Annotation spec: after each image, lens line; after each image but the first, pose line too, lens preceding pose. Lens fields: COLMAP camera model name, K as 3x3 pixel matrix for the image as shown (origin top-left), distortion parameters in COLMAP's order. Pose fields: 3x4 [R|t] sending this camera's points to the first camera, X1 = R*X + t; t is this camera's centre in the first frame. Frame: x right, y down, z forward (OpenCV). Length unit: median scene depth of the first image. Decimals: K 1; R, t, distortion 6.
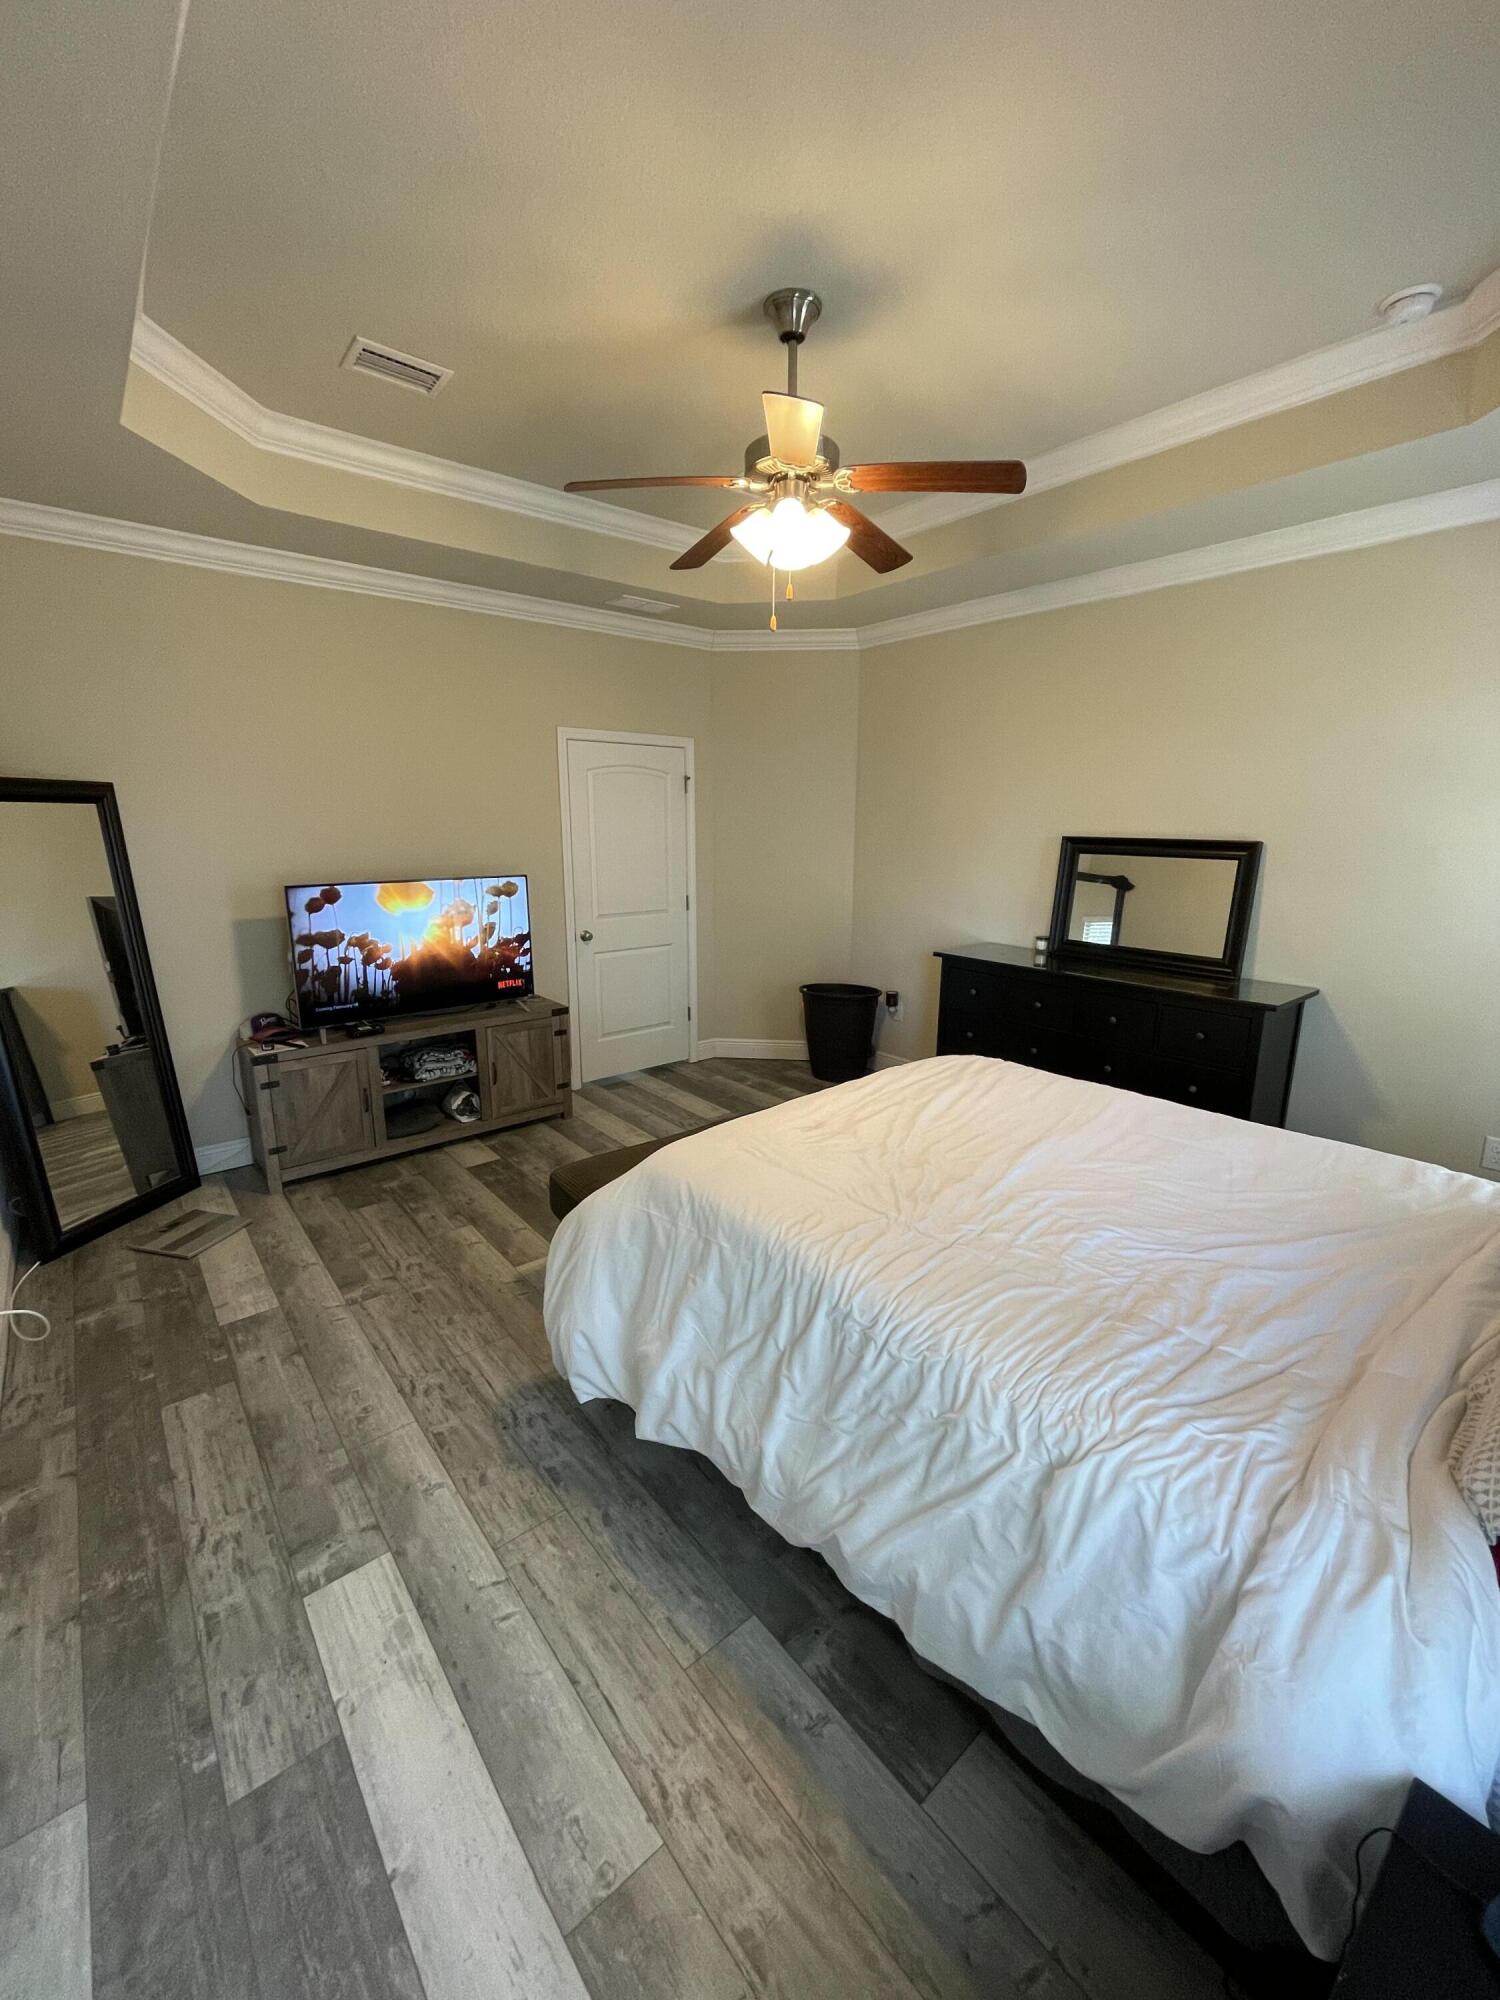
lens RADIAL K [[807.0, 0, 744.9], [0, 807.0, 1000.6], [0, 0, 1]] dist [0.013955, -0.003556]
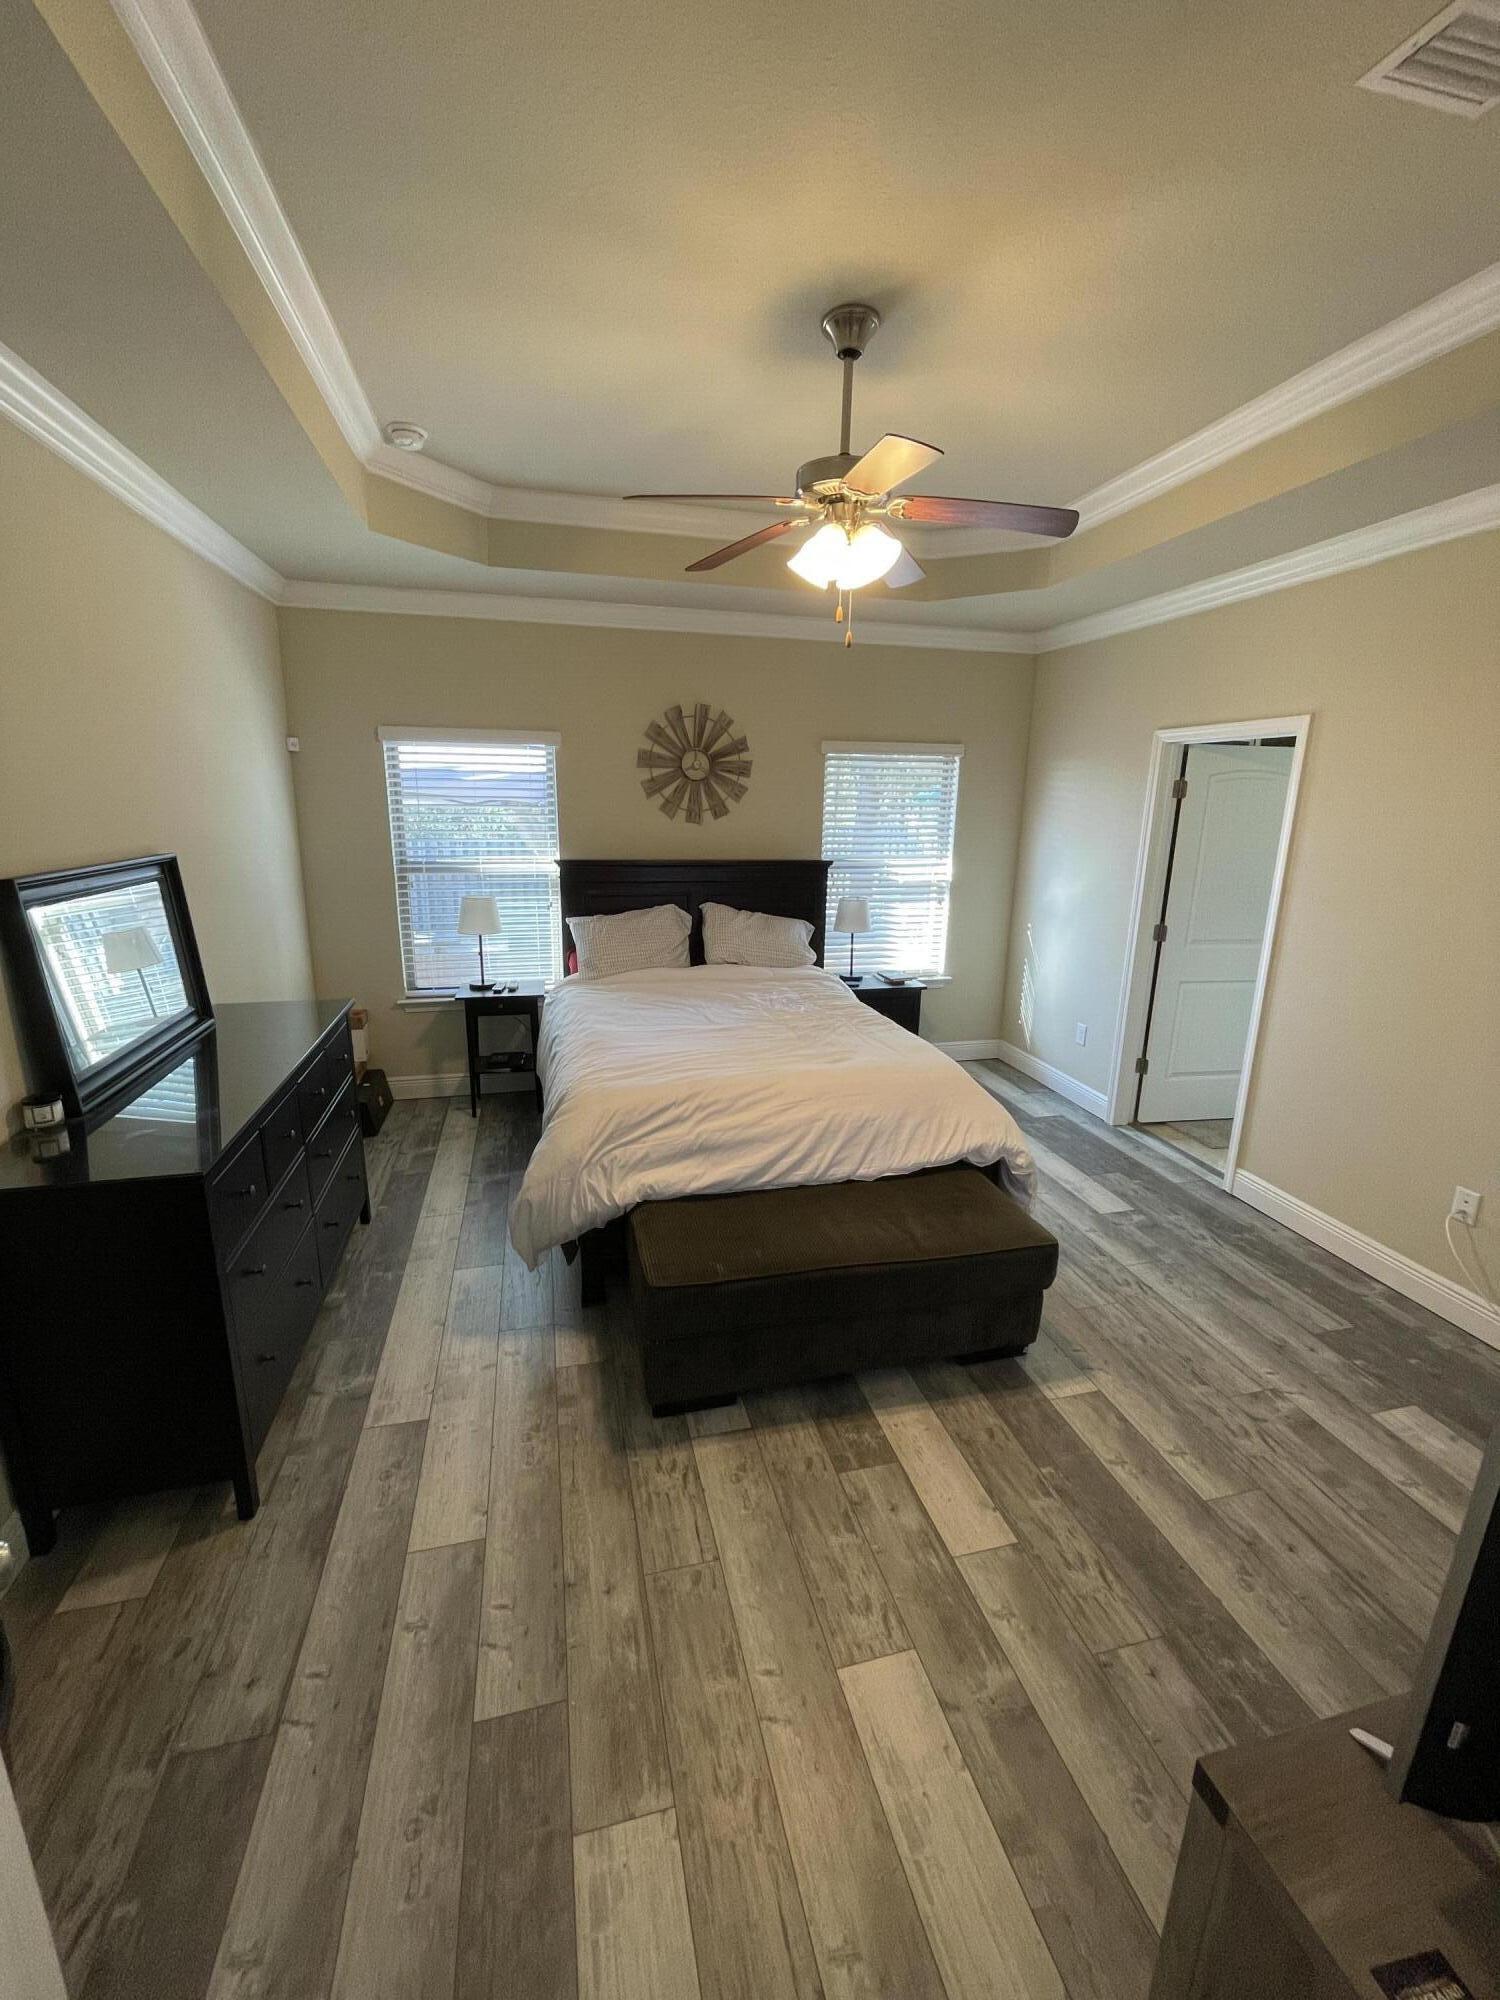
lens RADIAL K [[807.0, 0, 741.8], [0, 807.0, 999.3], [0, 0, 1]] dist [0.013955, -0.003556]
pose [[-0.897678, -0.115699, 0.425192, -0.337146], [0.082088, 0.904117, 0.419326, -0.537945], [-0.432938, 0.411323, -0.802108, 2.142954]]
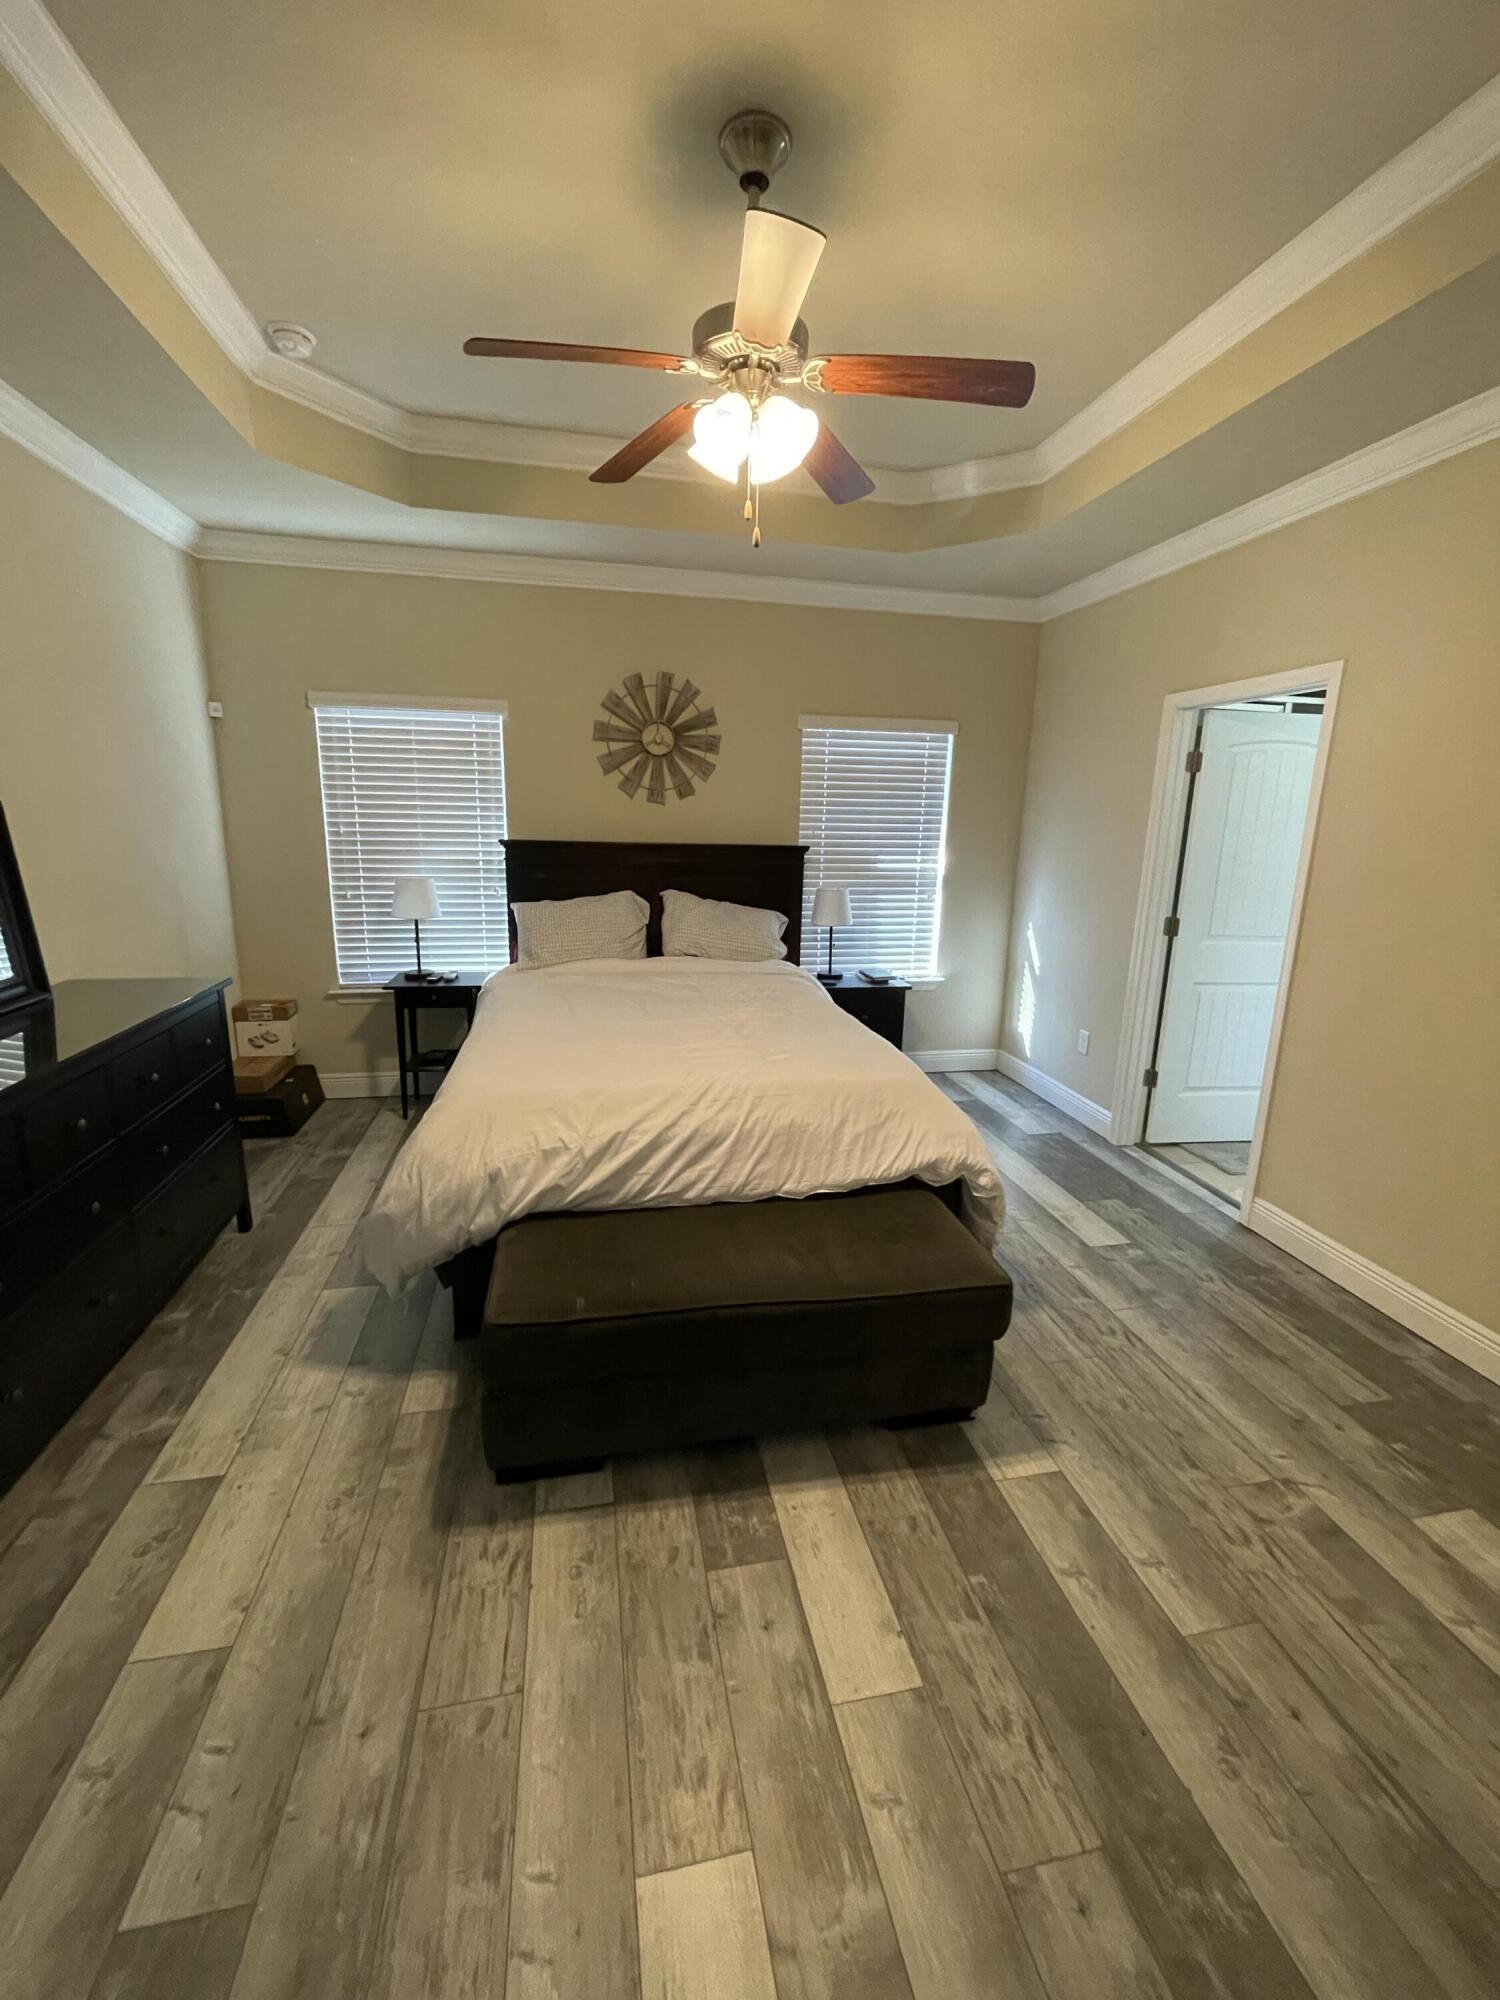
lens RADIAL K [[807.0, 0, 741.3], [0, 807.0, 998.2], [0, 0, 1]] dist [0.013955, -0.003556]
pose [[-0.876361, -0.121907, 0.465972, -0.408749], [0.083073, 0.914686, 0.395536, -0.403898], [-0.474437, 0.385342, -0.791468, 1.934837]]
